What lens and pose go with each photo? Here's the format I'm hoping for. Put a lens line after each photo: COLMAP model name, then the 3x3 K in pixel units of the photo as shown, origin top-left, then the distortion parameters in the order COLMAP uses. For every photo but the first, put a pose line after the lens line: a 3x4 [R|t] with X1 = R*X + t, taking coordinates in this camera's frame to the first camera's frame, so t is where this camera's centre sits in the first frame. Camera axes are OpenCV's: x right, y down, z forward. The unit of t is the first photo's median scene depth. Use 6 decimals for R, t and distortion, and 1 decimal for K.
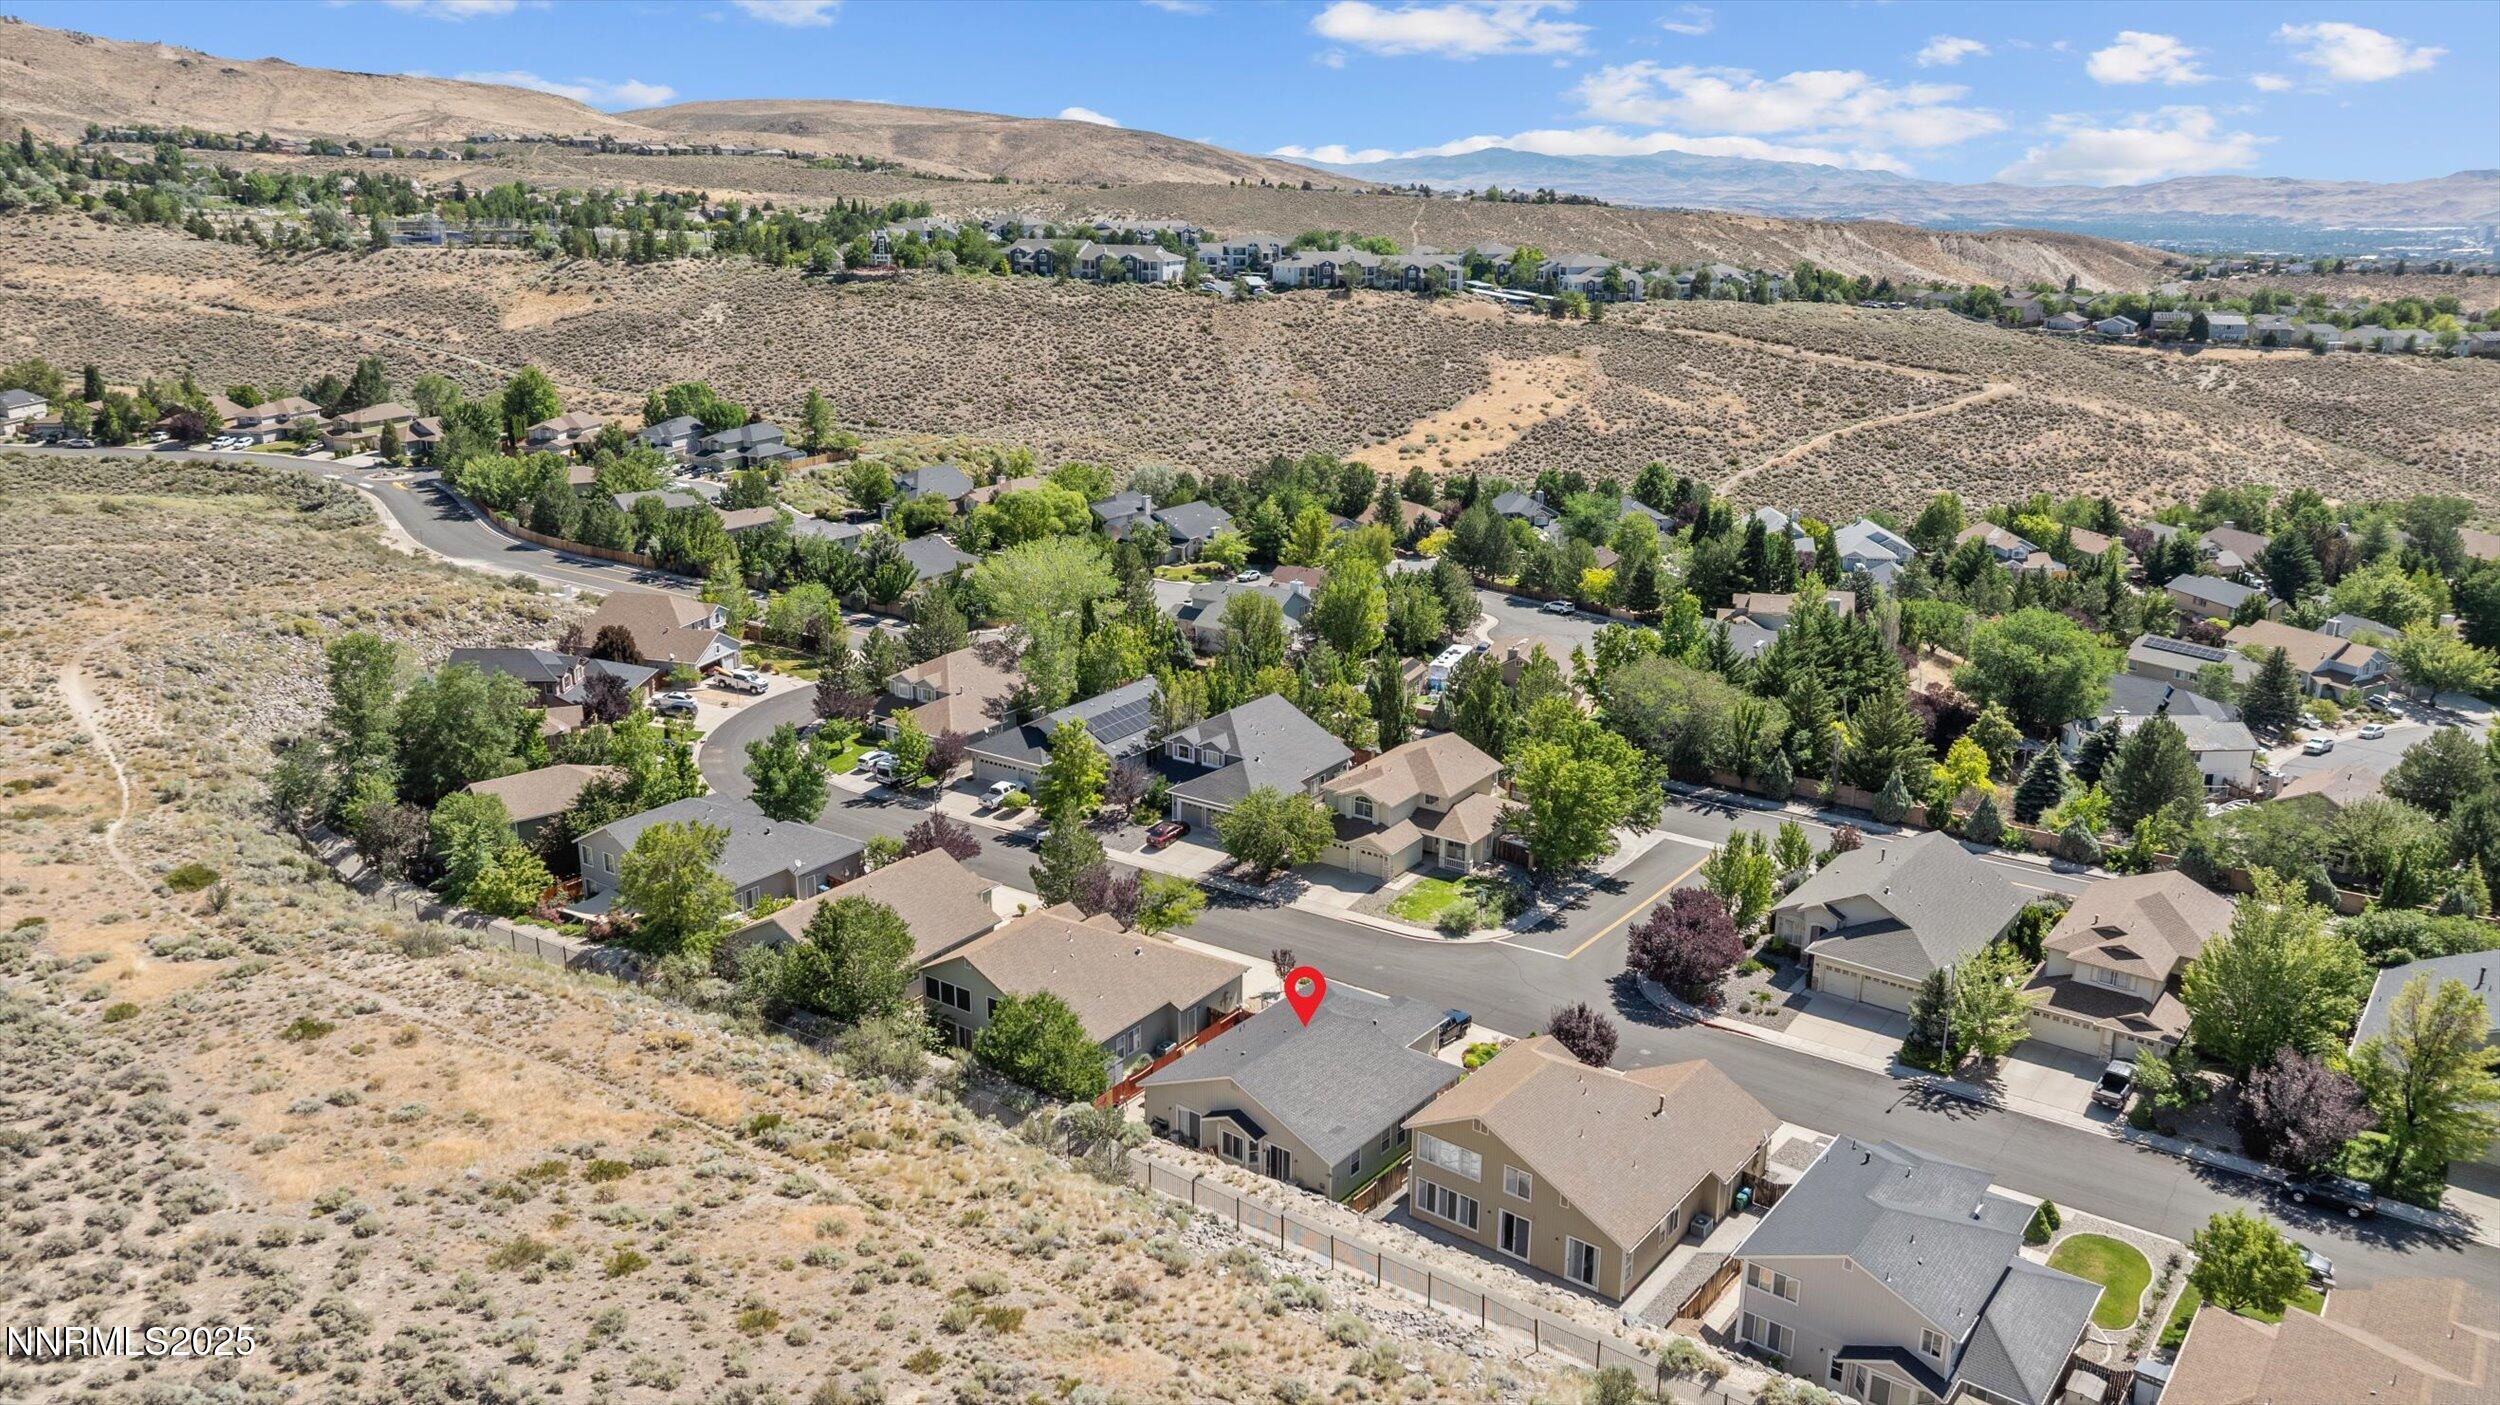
lens RADIAL K [[1774.7, 0, 1250.0], [0, 1774.7, 702.5], [0, 0, 1]] dist [0.005055, 0.005241]
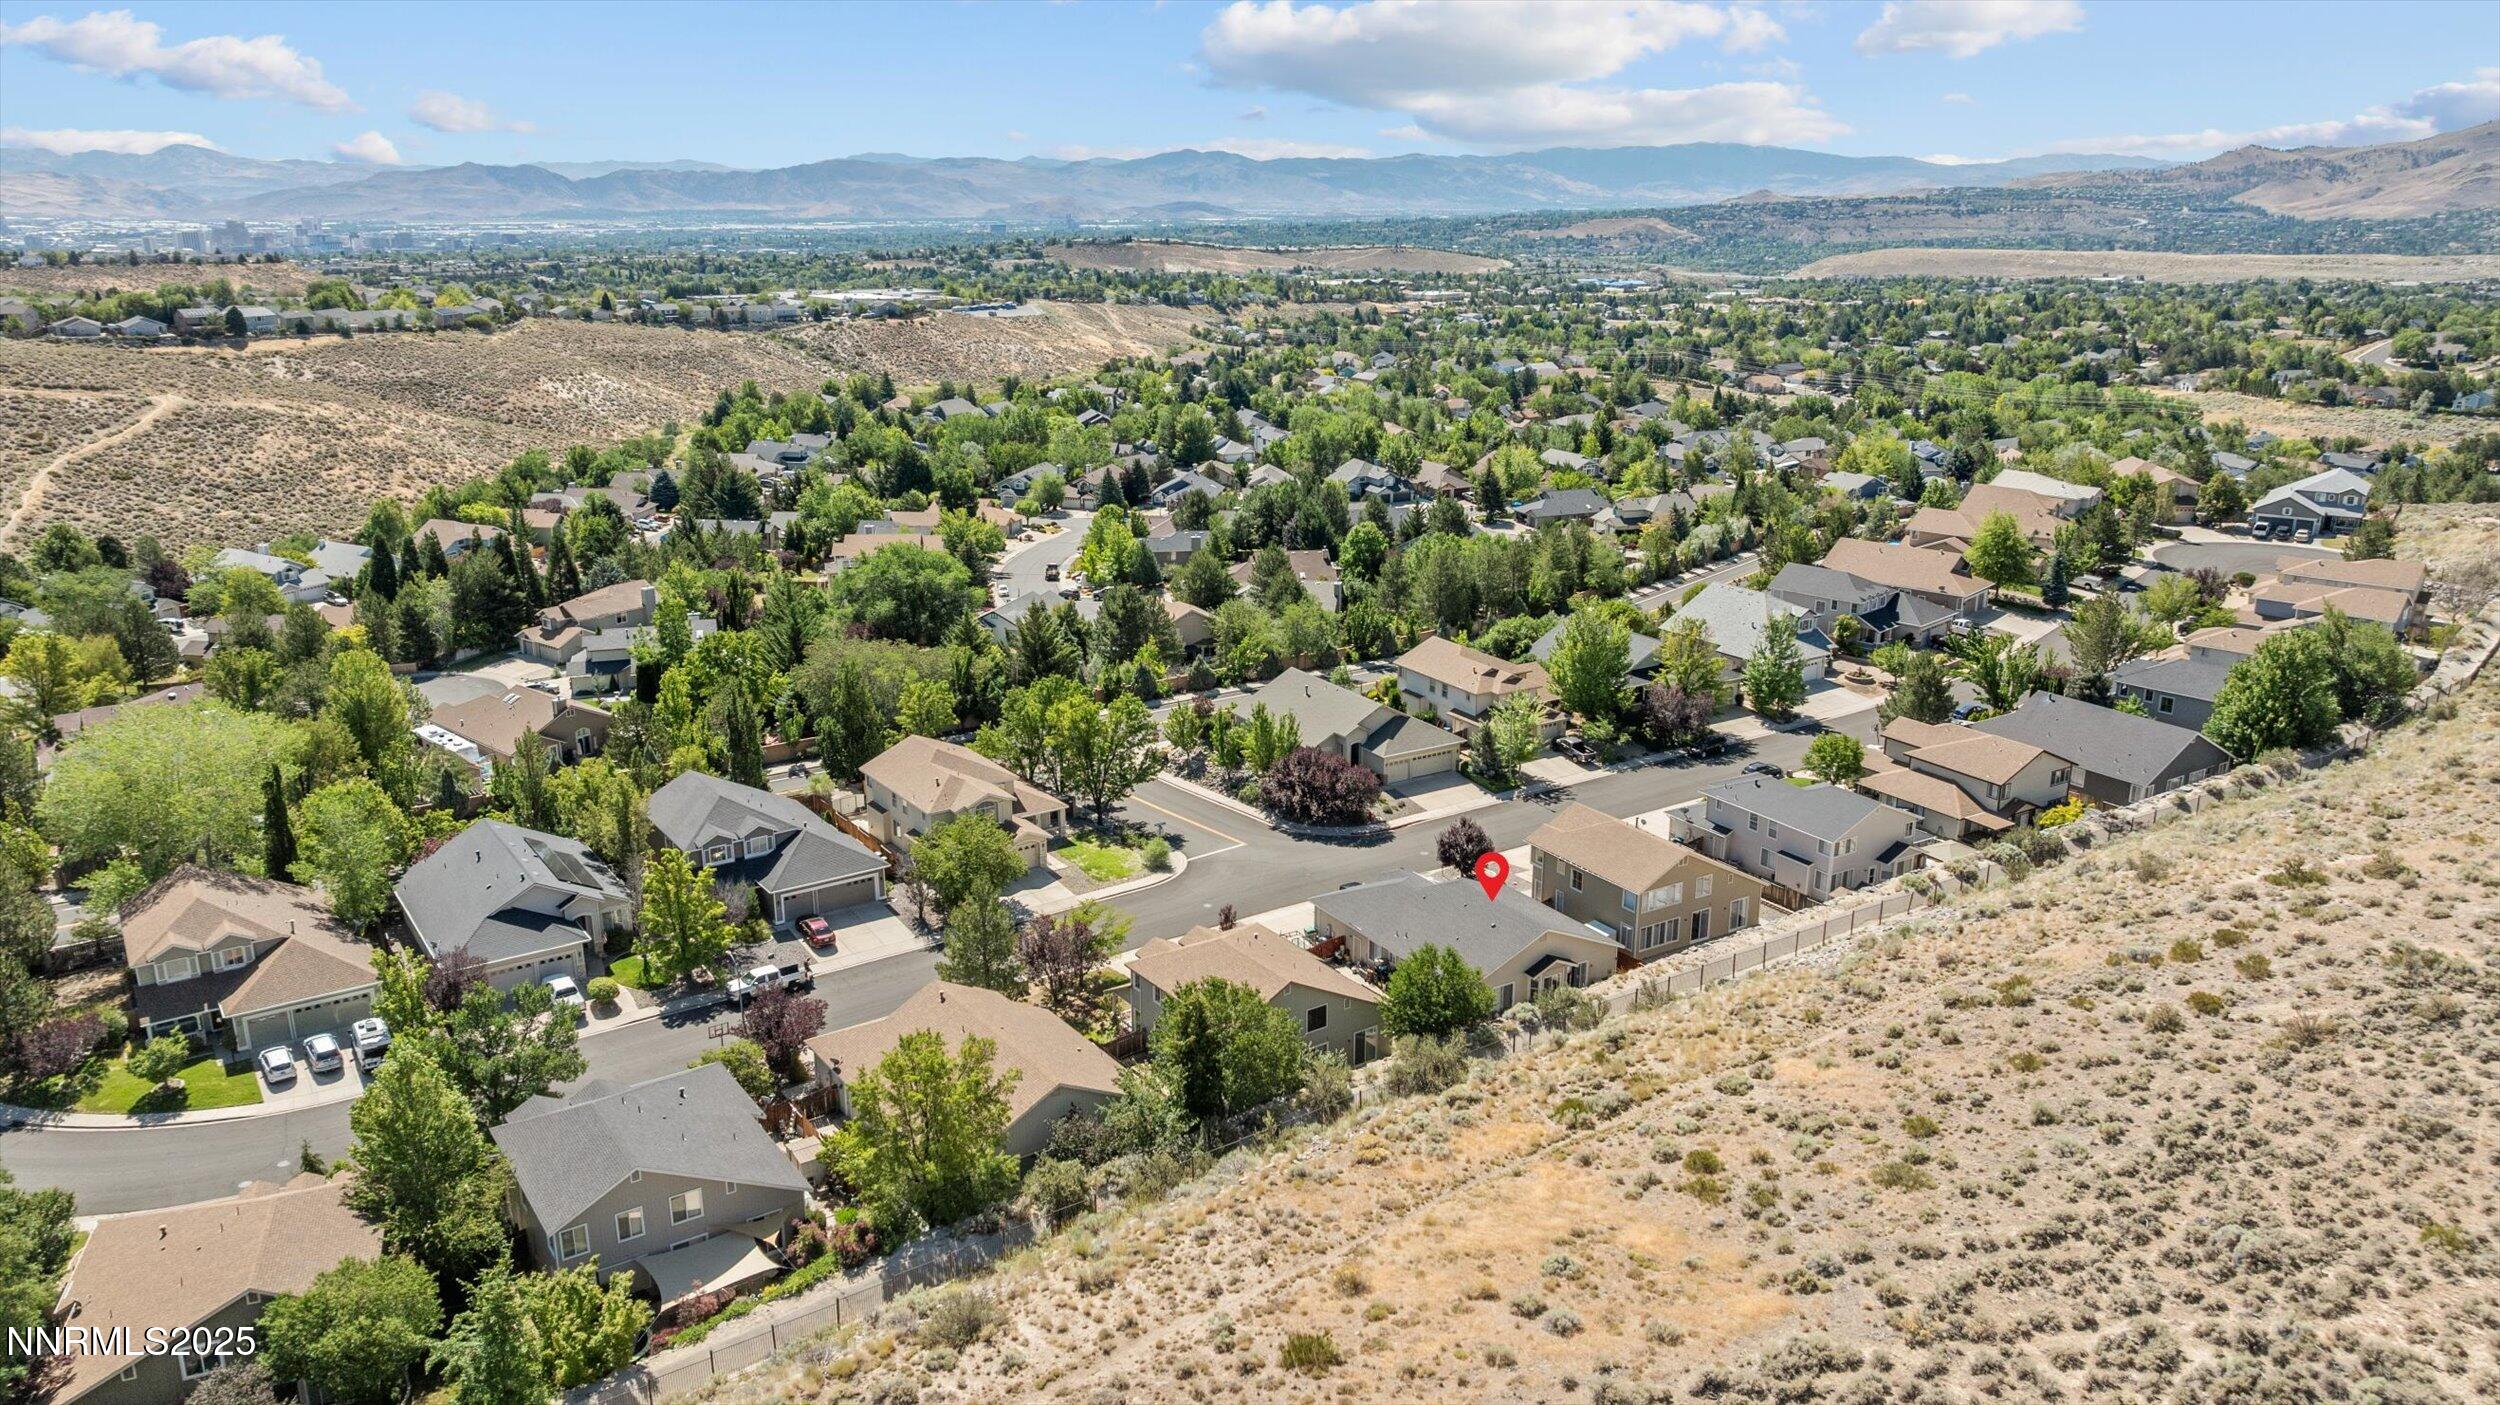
lens RADIAL K [[1774.7, 0, 1250.0], [0, 1774.7, 702.5], [0, 0, 1]] dist [0.005055, 0.005241]
pose [[0.345115, -0.269219, 0.899120, -0.697866], [0.263829, 0.947178, 0.182342, -0.130387], [-0.900716, 0.174285, 0.397913, 0.419552]]
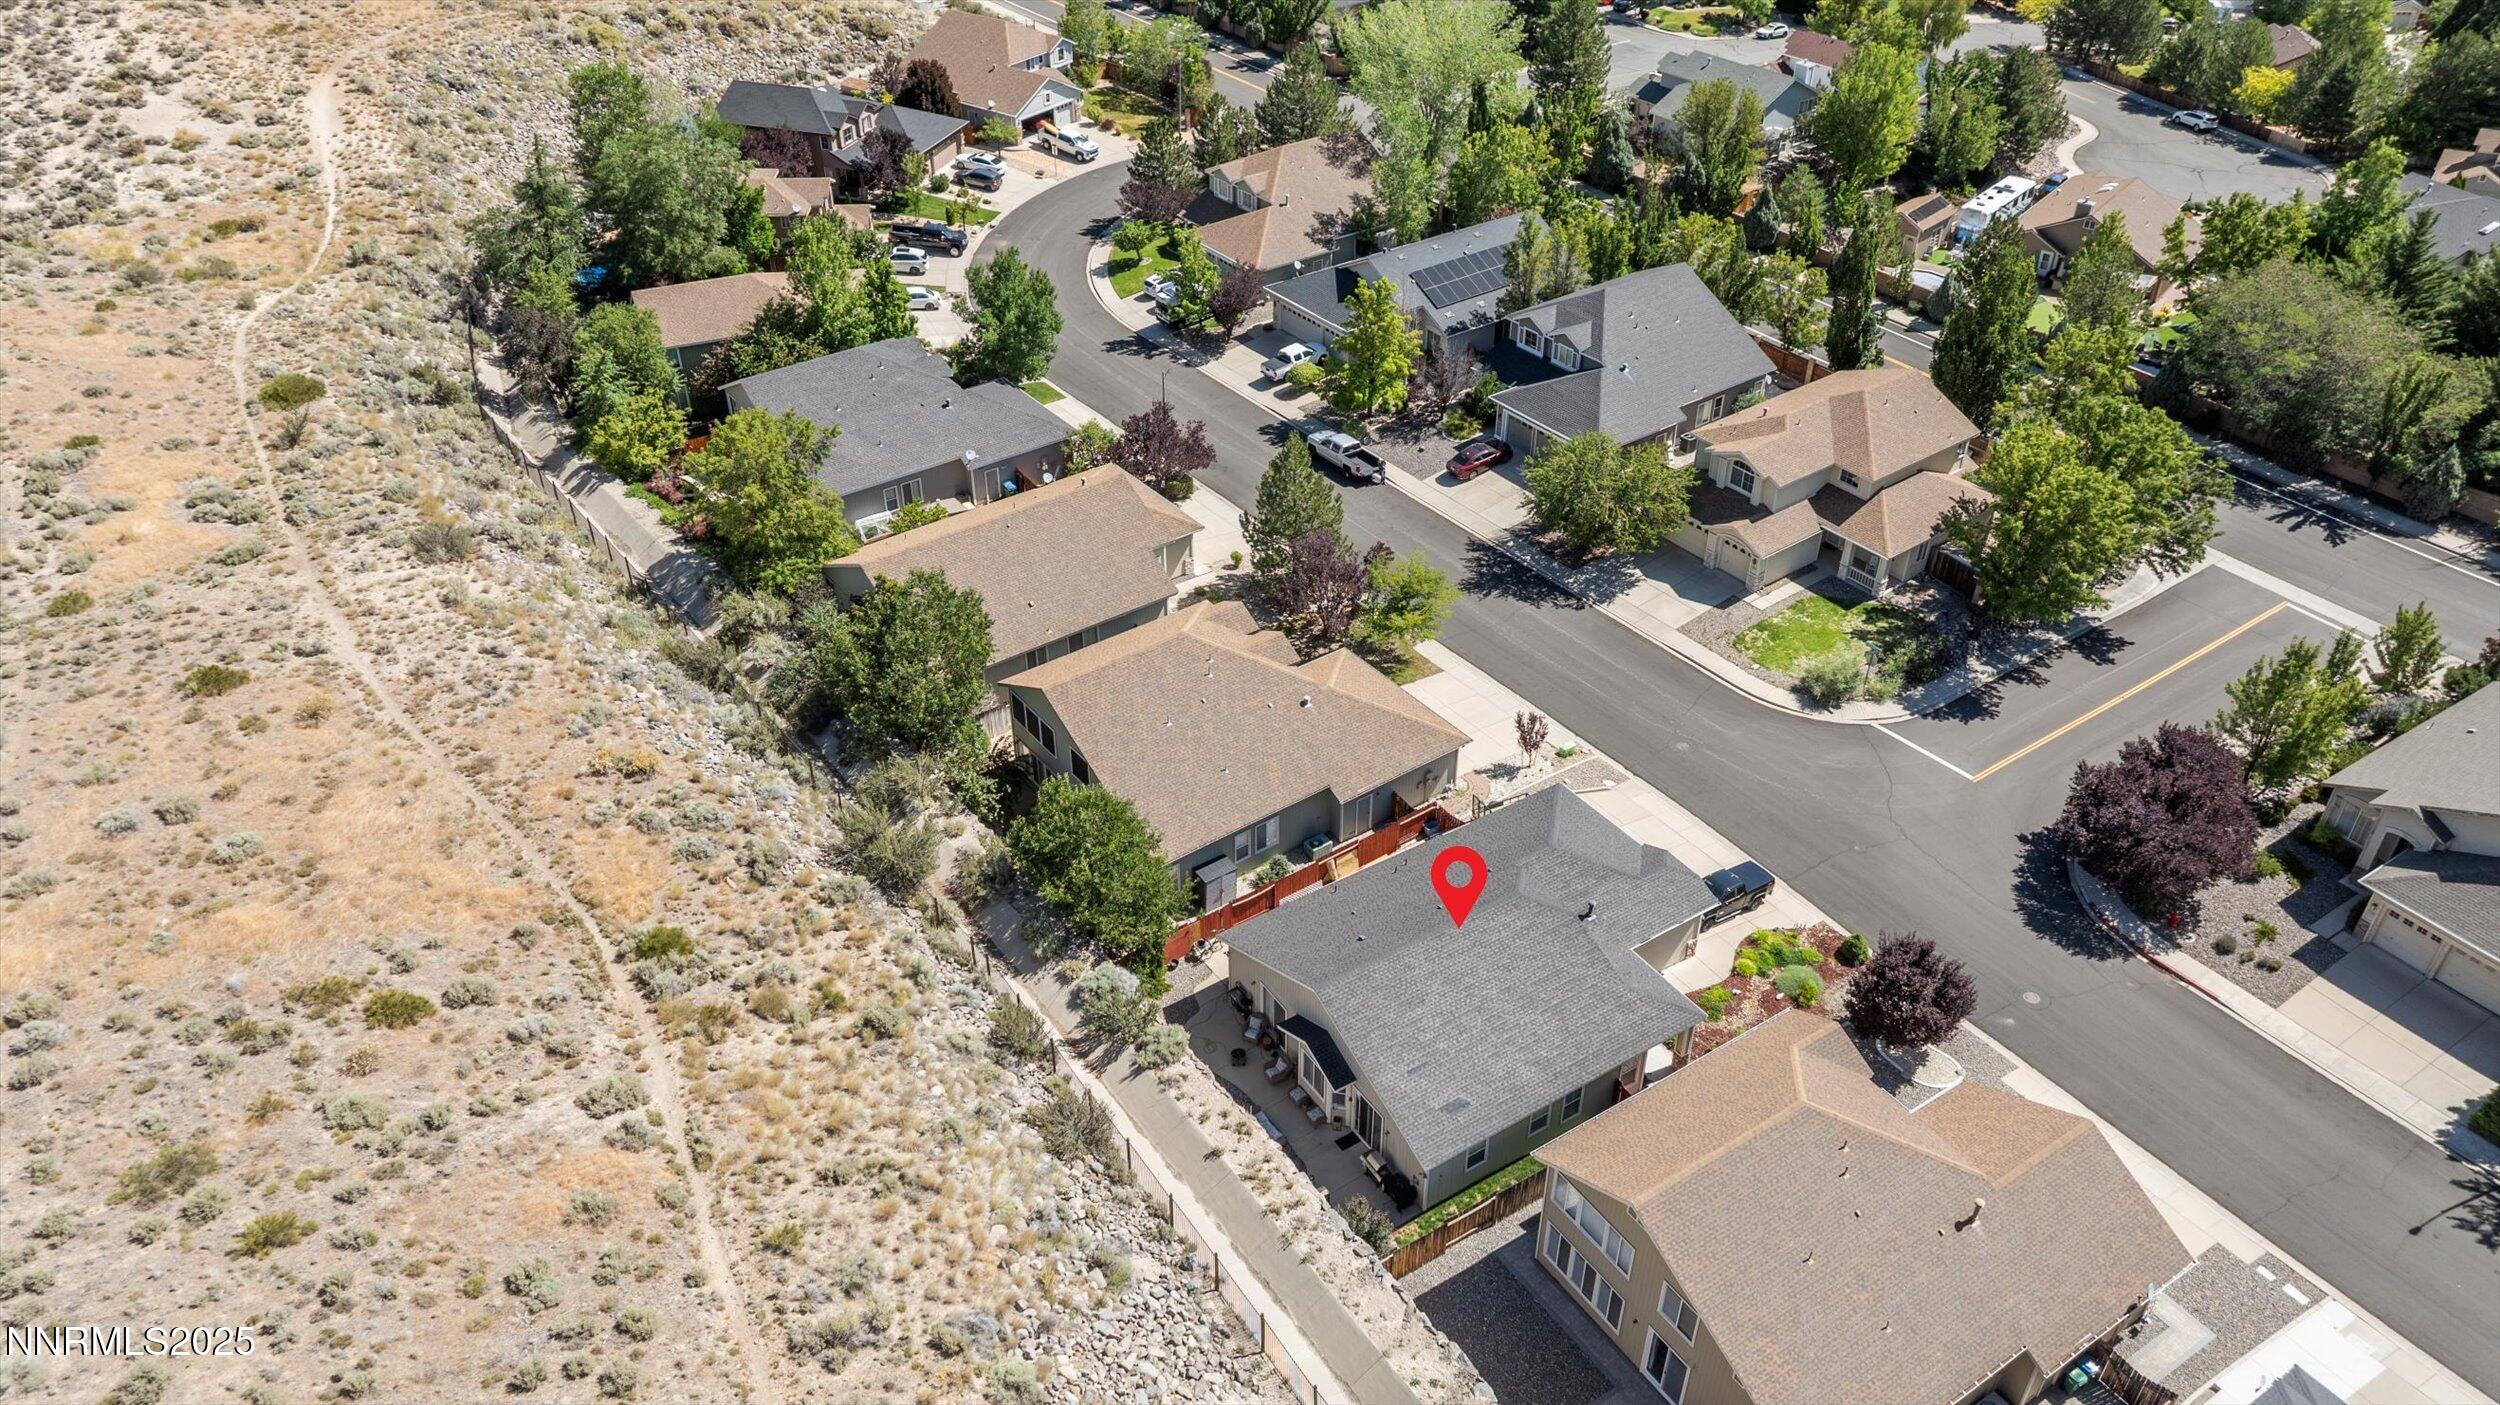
lens RADIAL K [[1778.3, 0, 1250.0], [0, 1778.3, 702.5], [0, 0, 1]] dist [-0.026788, 0.030552]
pose [[0.945213, 0.185453, -0.268664, 0.077841], [-0.086091, 0.935444, 0.342830, -0.073403], [0.314899, -0.300918, 0.900160, 0.263099]]
